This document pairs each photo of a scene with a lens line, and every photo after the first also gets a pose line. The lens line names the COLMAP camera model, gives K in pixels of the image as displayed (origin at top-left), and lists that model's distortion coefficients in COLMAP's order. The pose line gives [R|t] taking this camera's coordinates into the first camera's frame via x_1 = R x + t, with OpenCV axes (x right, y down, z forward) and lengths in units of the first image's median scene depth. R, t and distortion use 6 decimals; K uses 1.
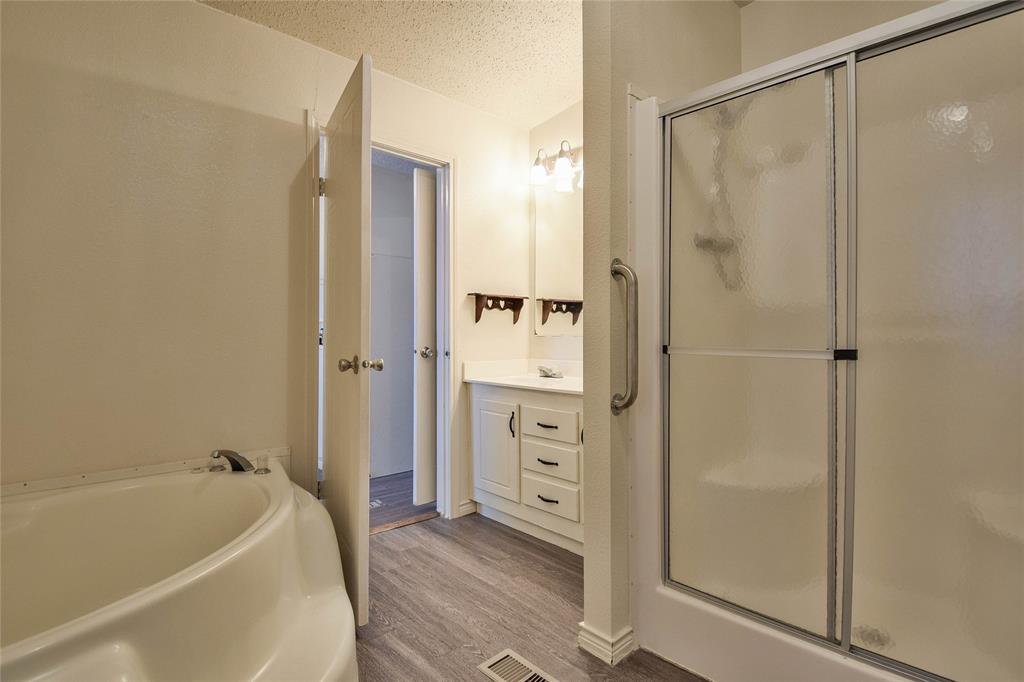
lens RADIAL K [[511.9, 0, 520.8], [0, 511.9, 338.6], [0, 0, 1]] dist [0.009829, -0.022829]
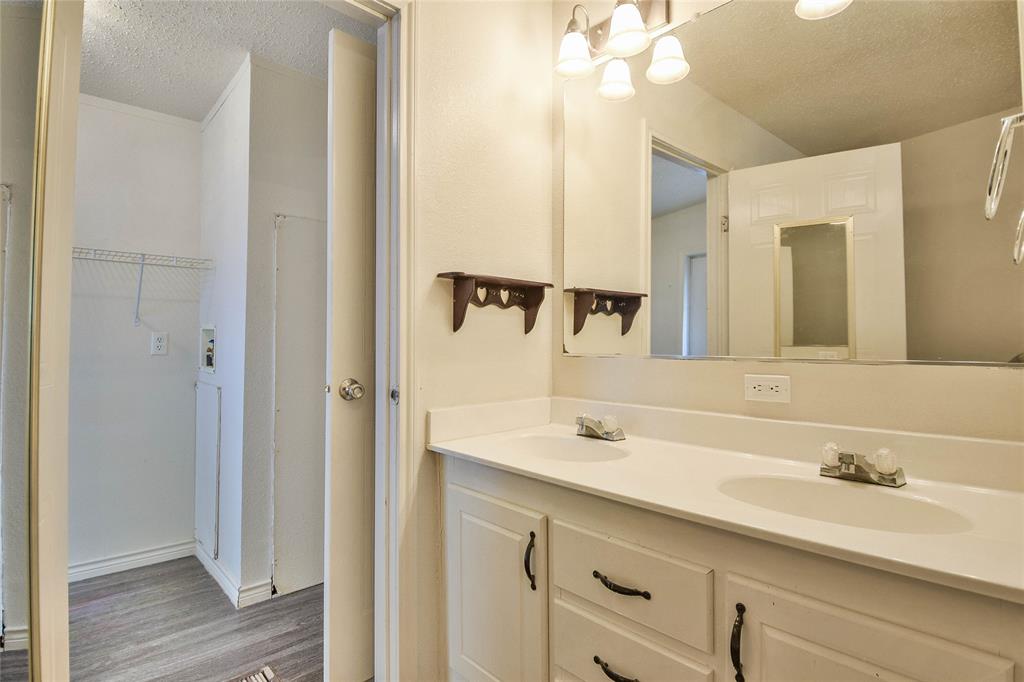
lens RADIAL K [[511.9, 0, 513.2], [0, 511.9, 334.0], [0, 0, 1]] dist [0.009829, -0.022829]
pose [[0.999999, 0.001006, -0.000753, -0.029124], [-0.001024, 0.999705, -0.024277, -0.016649], [0.000728, 0.024278, 0.999705, 0.505160]]
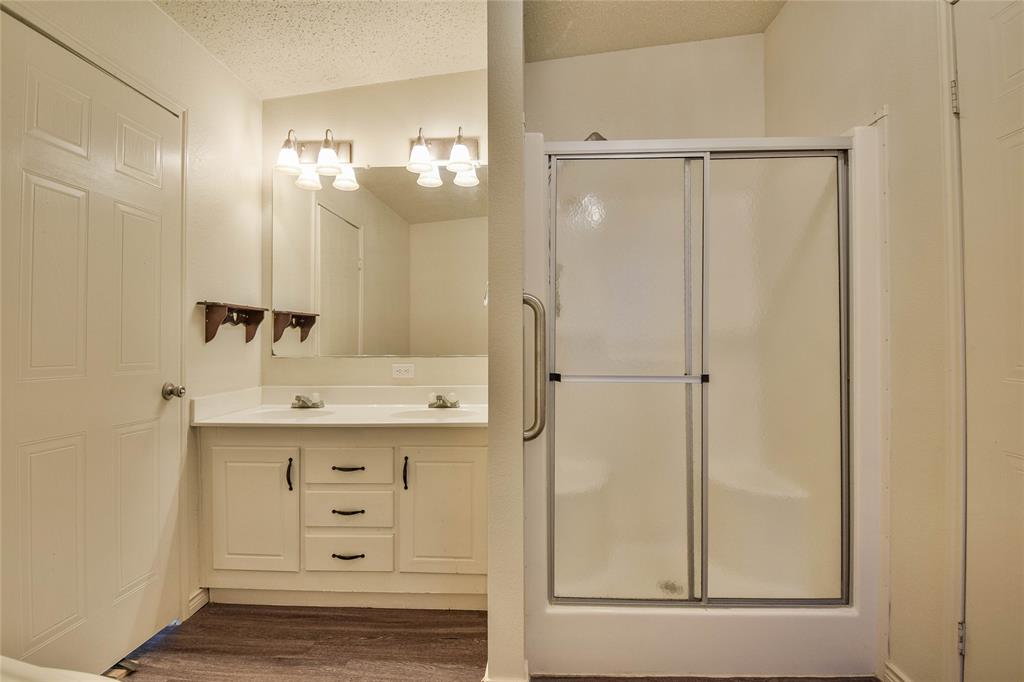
lens RADIAL K [[511.9, 0, 513.9], [0, 511.9, 338.3], [0, 0, 1]] dist [0.009829, -0.022829]
pose [[0.717216, 0.000489, 0.696850, -0.291833], [0.006082, 0.999957, -0.006961, -0.030328], [-0.696824, 0.009231, 0.717183, 0.178531]]
